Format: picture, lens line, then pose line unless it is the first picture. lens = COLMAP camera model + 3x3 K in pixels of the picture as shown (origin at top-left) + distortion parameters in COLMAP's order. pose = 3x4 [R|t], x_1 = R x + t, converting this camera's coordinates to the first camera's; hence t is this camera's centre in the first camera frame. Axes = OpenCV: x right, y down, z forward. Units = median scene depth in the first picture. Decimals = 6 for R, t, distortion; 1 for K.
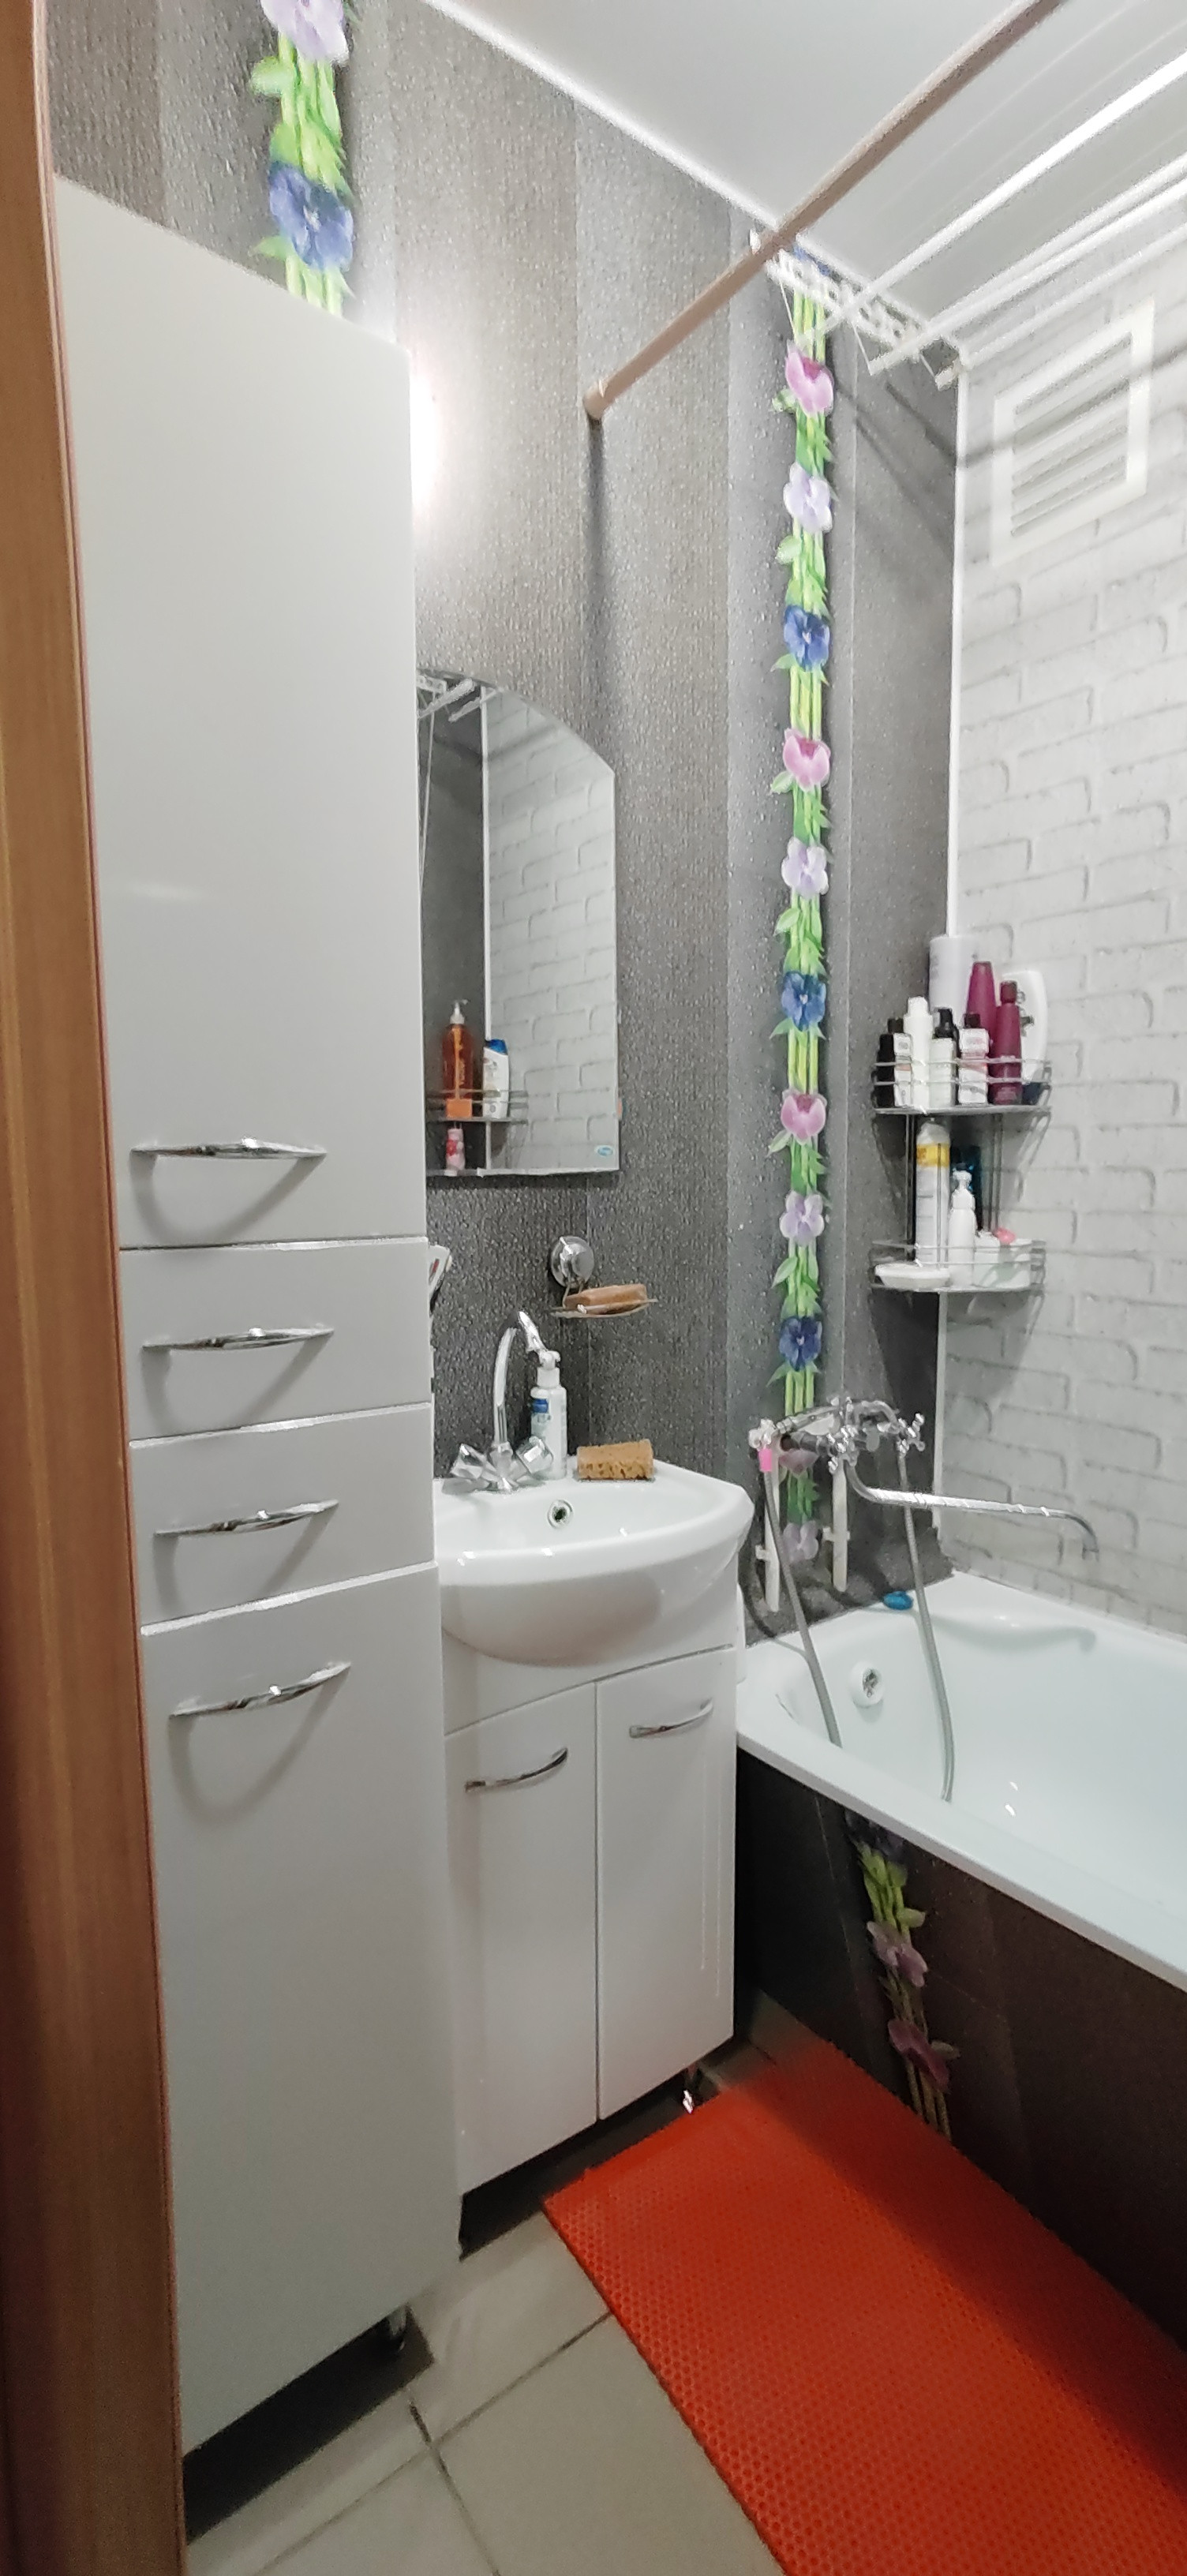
lens RADIAL K [[1179.7, 0, 590.6], [0, 1179.7, 1303.0], [0, 0, 1]] dist [-0.050278, 0.040697]
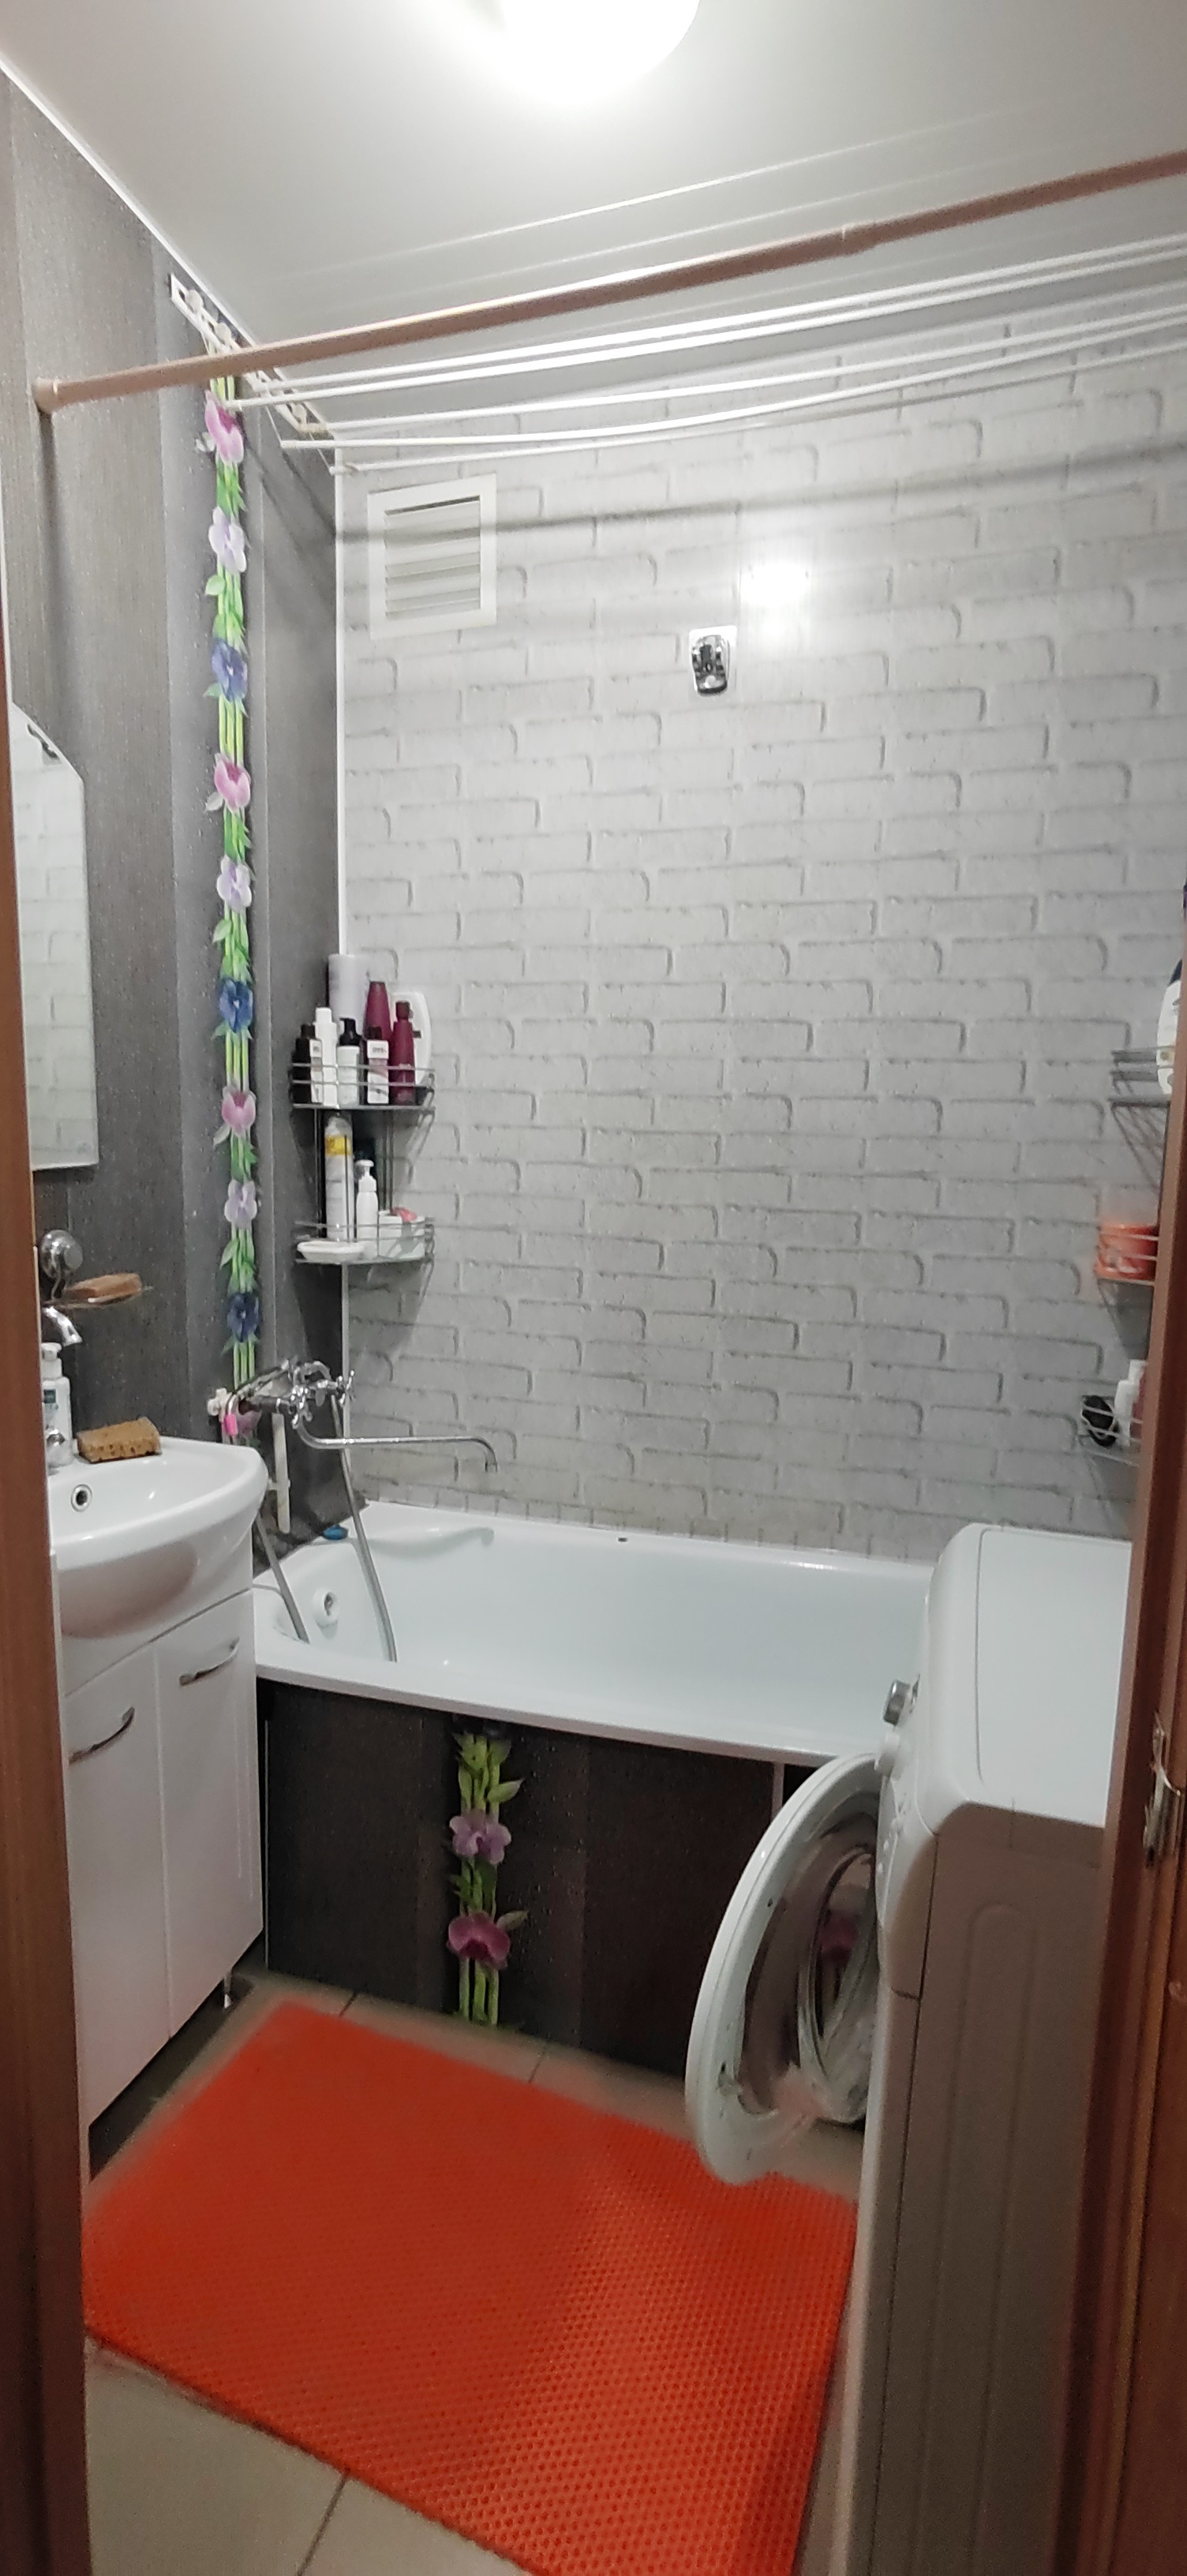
lens RADIAL K [[1179.7, 0, 590.6], [0, 1179.7, 1303.0], [0, 0, 1]] dist [-0.050278, 0.040697]
pose [[0.805887, -0.065974, 0.588382, -0.211488], [0.043058, 0.997671, 0.052892, -0.023541], [-0.590502, -0.017291, 0.806851, -0.082580]]
